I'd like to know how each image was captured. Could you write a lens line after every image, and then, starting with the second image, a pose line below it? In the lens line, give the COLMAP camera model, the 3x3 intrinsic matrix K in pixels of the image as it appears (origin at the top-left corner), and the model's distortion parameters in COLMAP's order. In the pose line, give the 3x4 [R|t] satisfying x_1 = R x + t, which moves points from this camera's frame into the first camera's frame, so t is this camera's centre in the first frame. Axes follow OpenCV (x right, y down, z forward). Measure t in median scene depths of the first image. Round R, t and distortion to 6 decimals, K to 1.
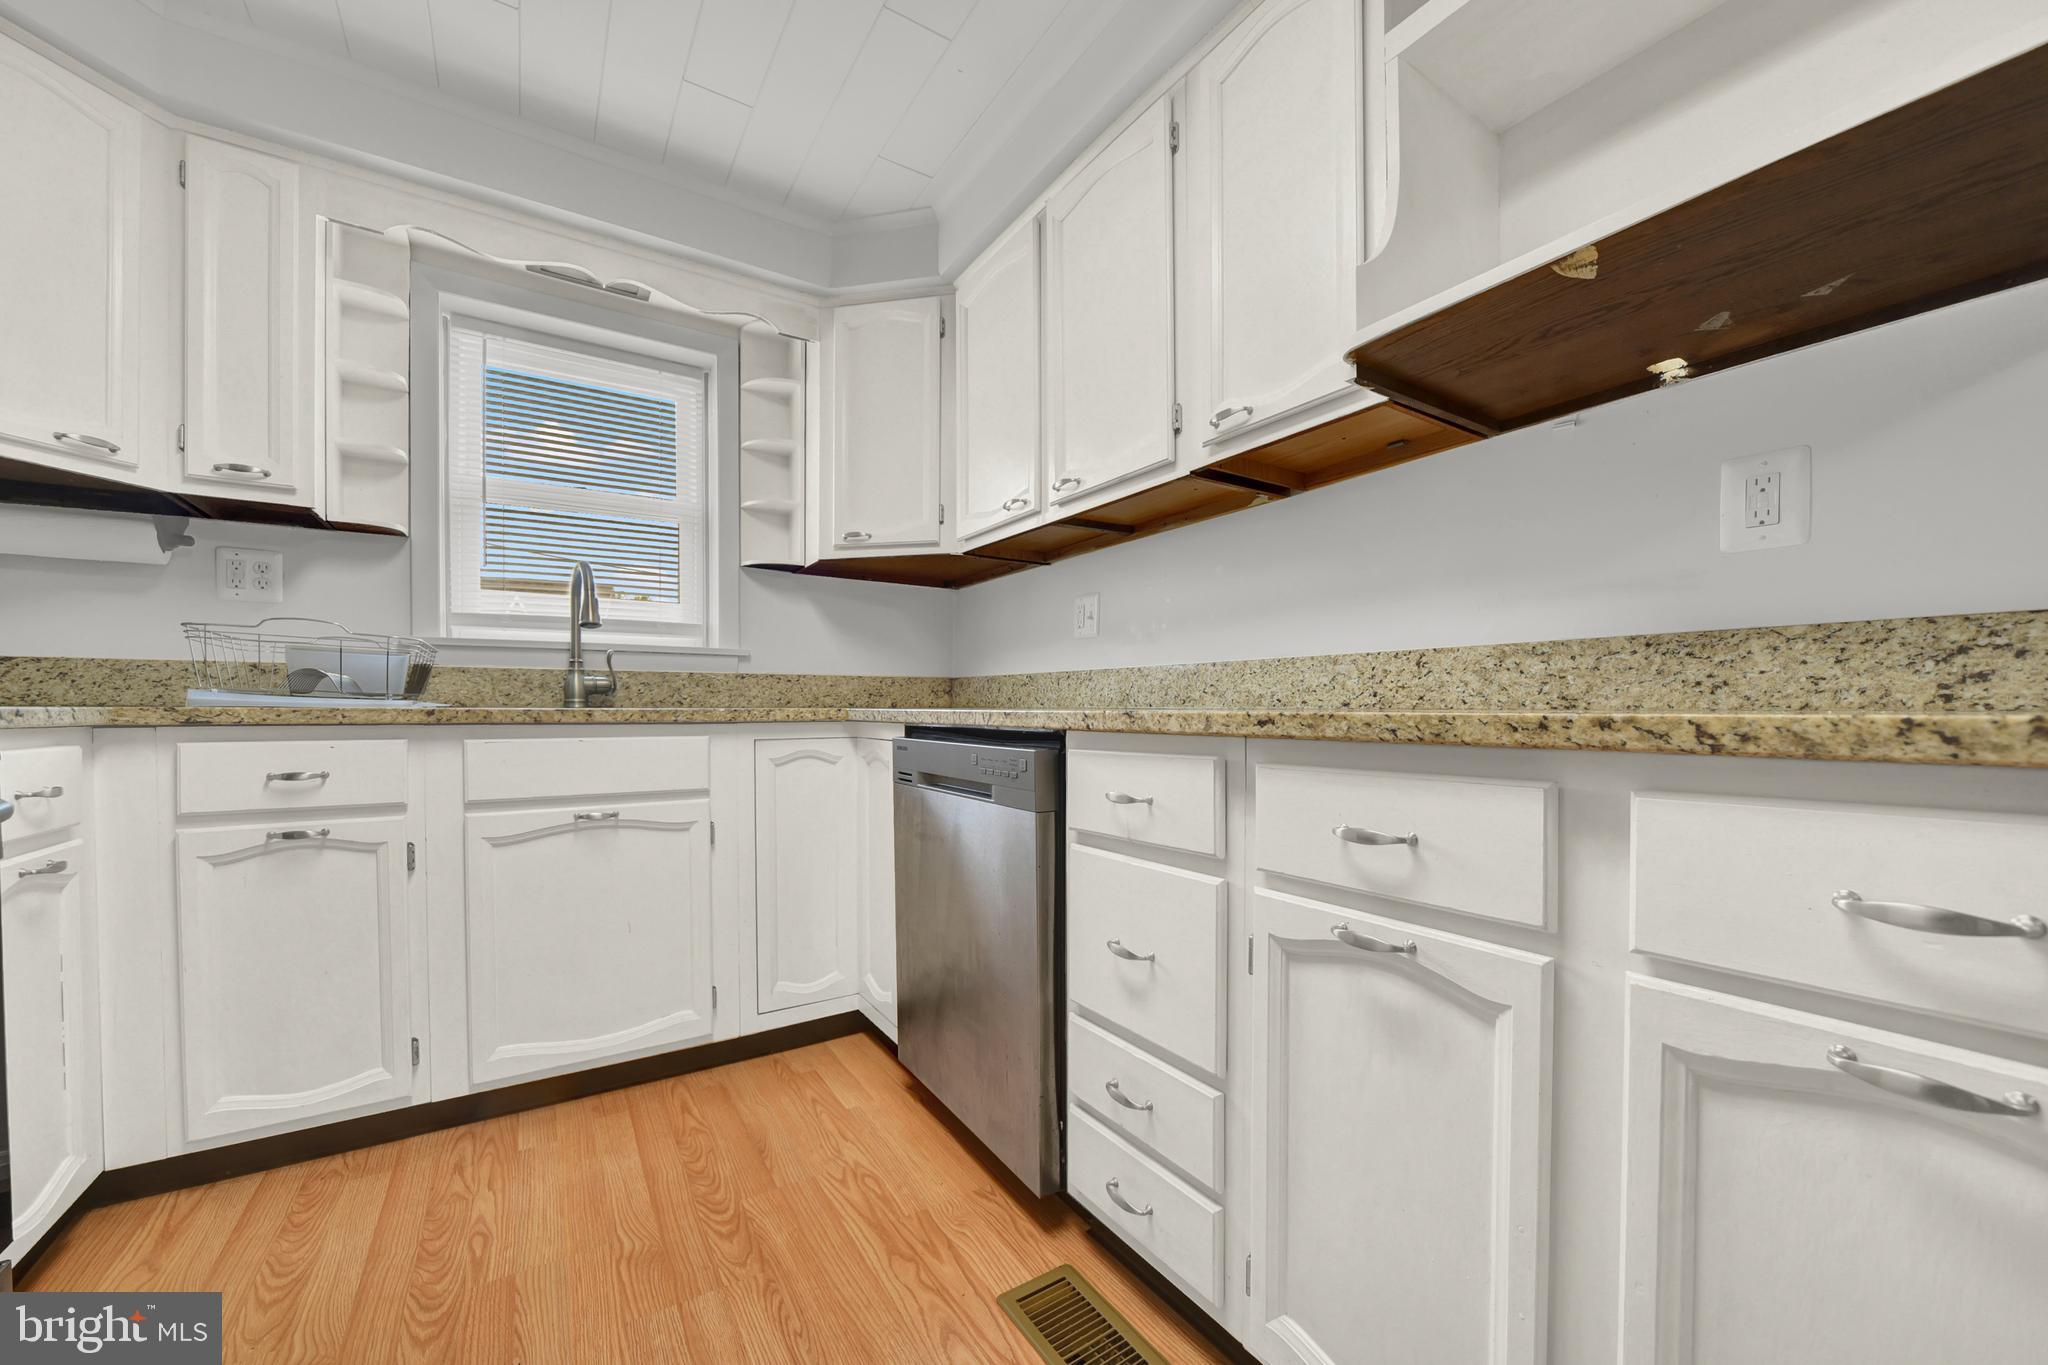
lens RADIAL K [[784.5, 0, 1030.3], [0, 784.5, 723.2], [0, 0, 1]] dist [-0.016887, 0.003168]
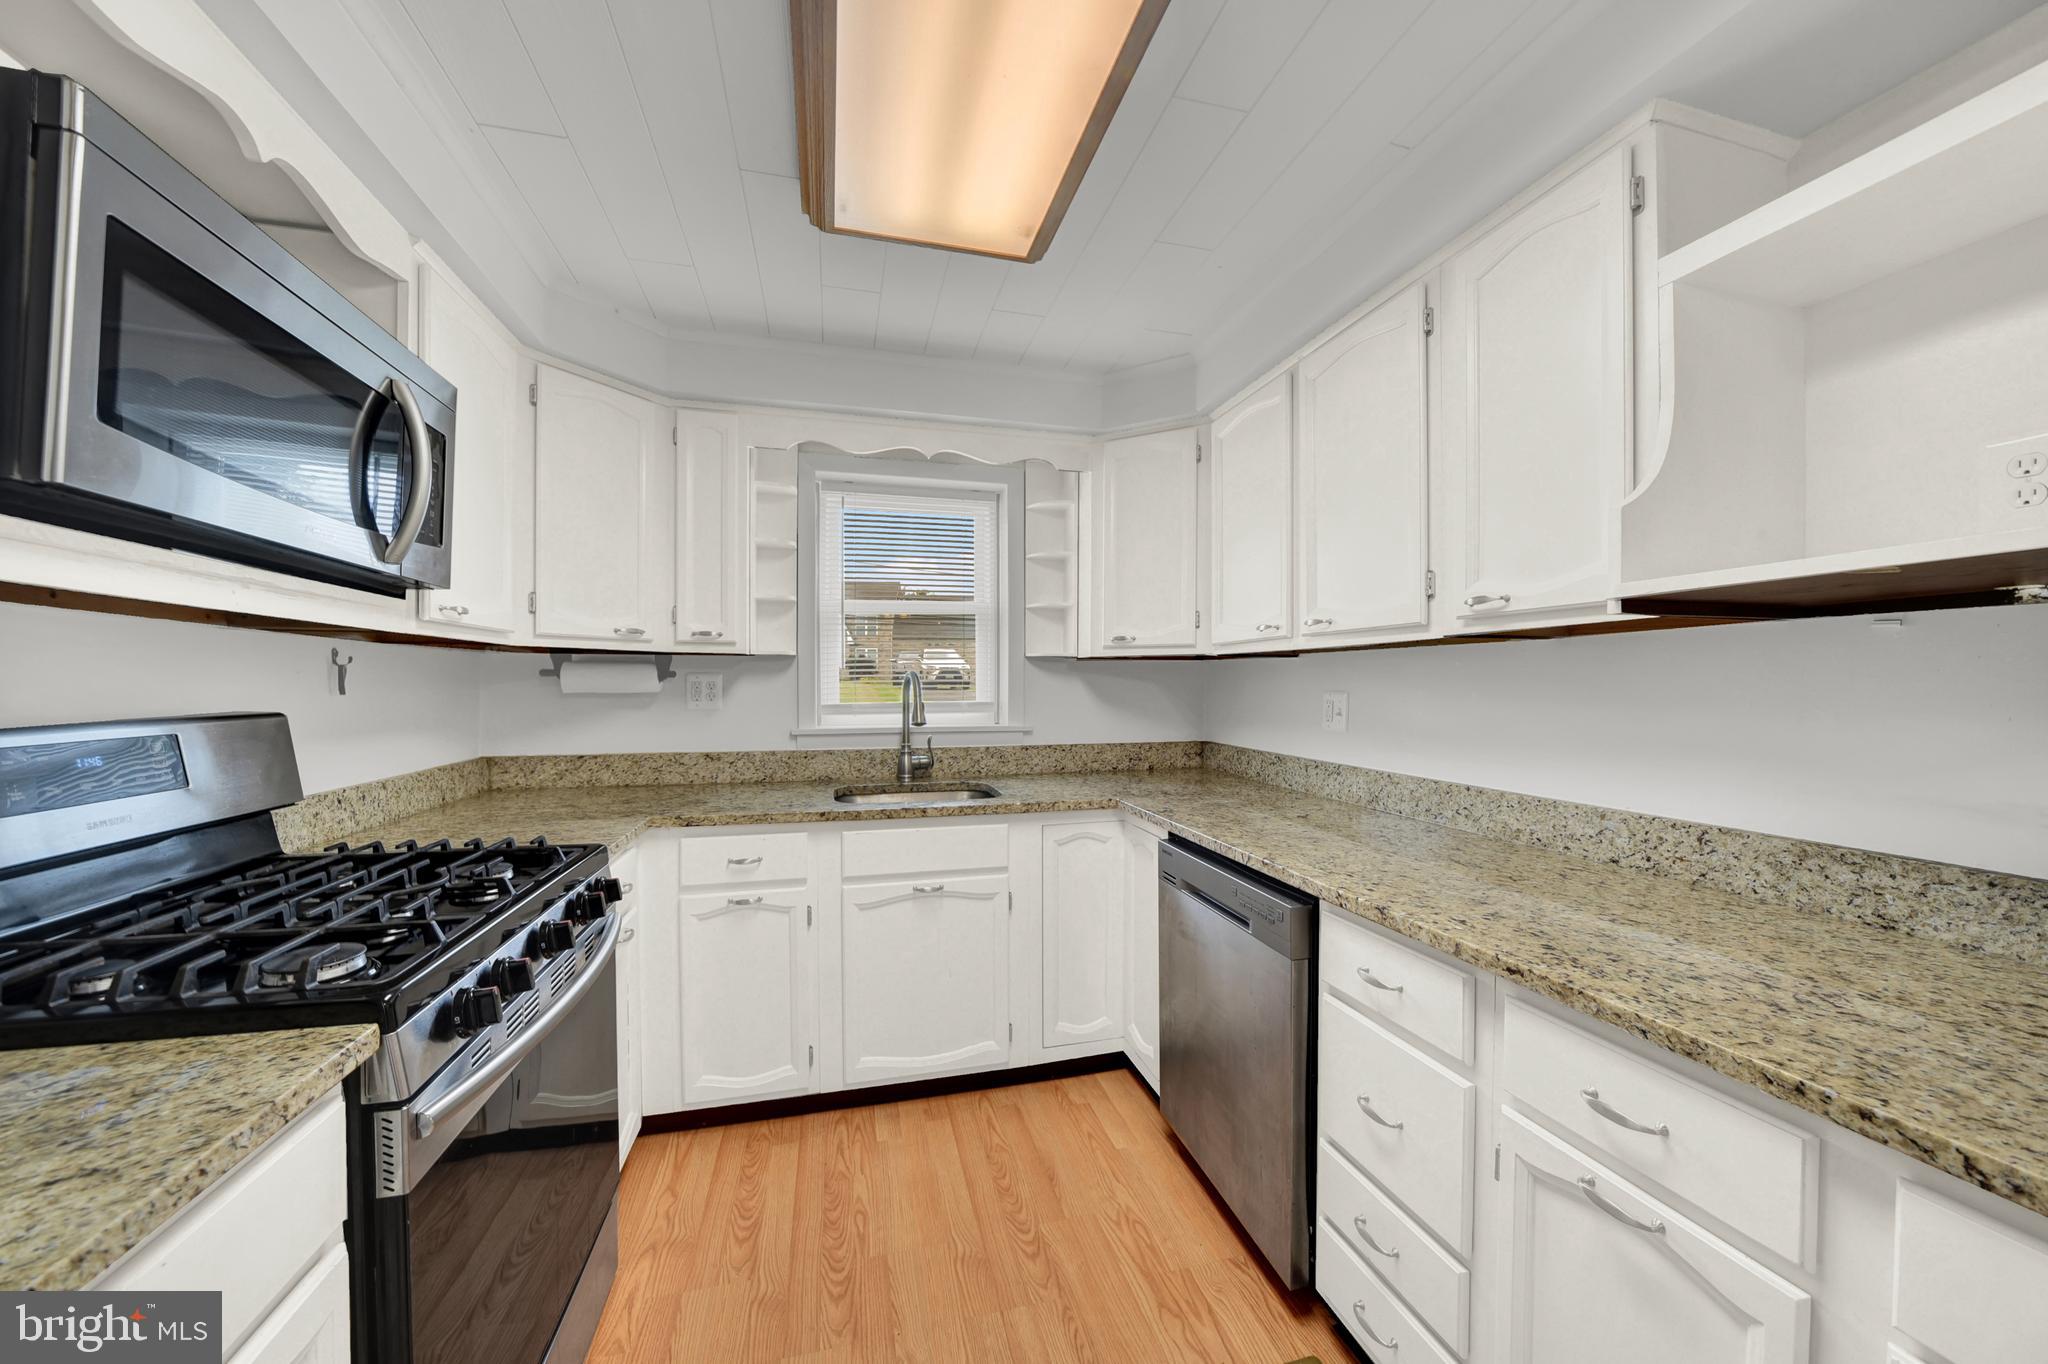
lens RADIAL K [[735.7, 0, 1024.8], [0, 735.7, 694.8], [0, 0, 1]] dist [-0.014382, 0.000664]
pose [[0.949427, 0.005723, -0.313937, -0.024479], [-0.005243, 0.999983, 0.002373, -0.241406], [0.313945, -0.000607, 0.949441, -0.130331]]
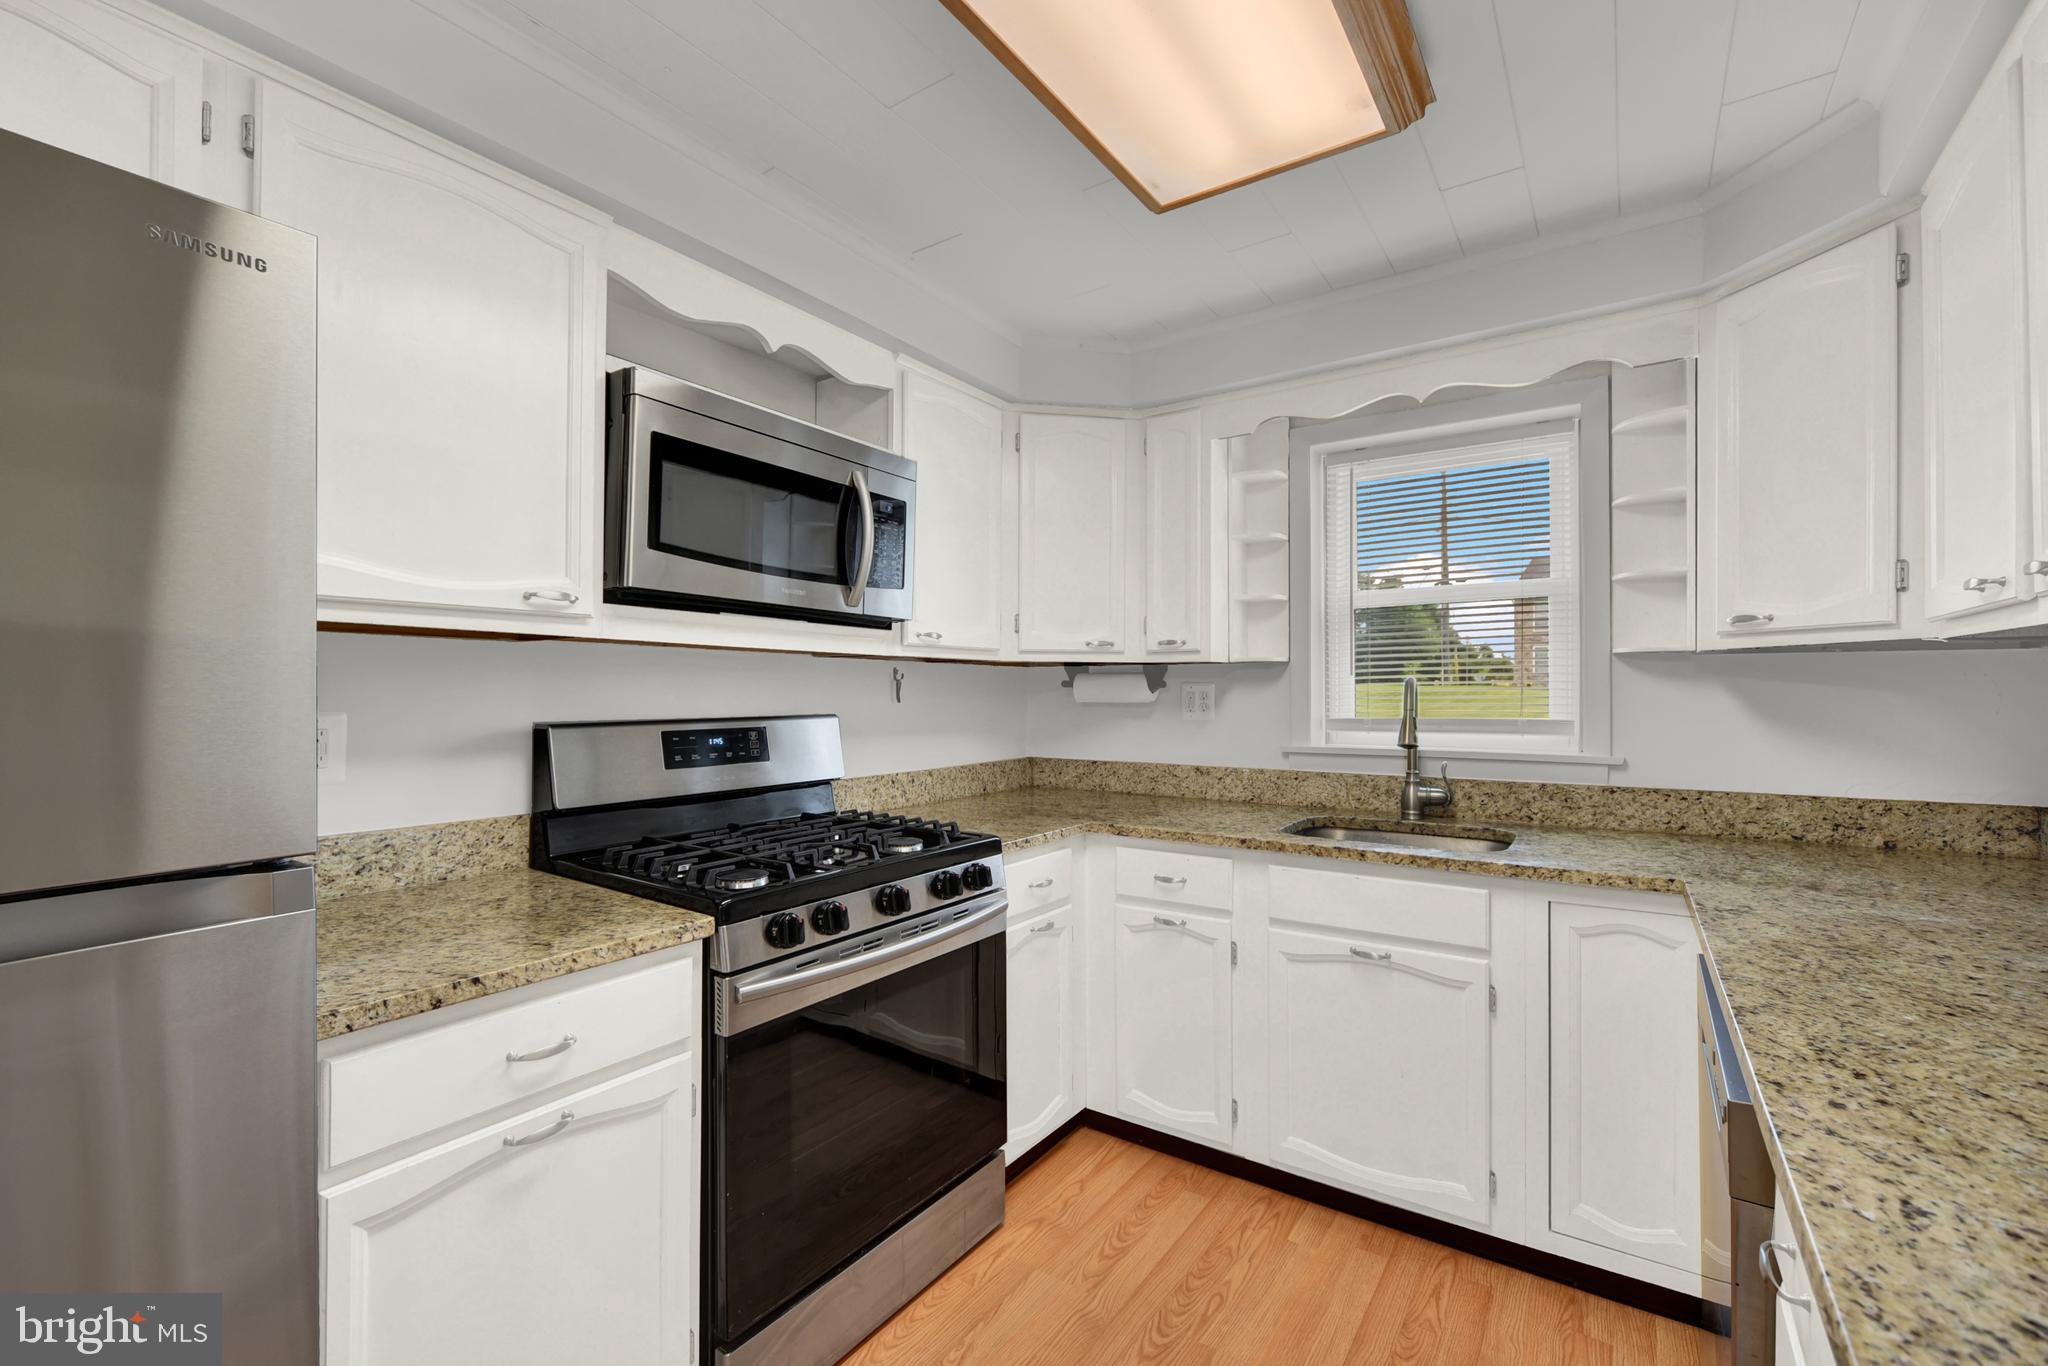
lens RADIAL K [[869.9, 0, 1024.4], [0, 869.9, 695.2], [0, 0, 1]] dist [-0.012970, 0.003780]
pose [[0.376517, 0.003456, -0.926403, 0.382441], [-0.011955, 0.999928, -0.001128, -0.249270], [0.926333, 0.011500, 0.376531, 0.171165]]
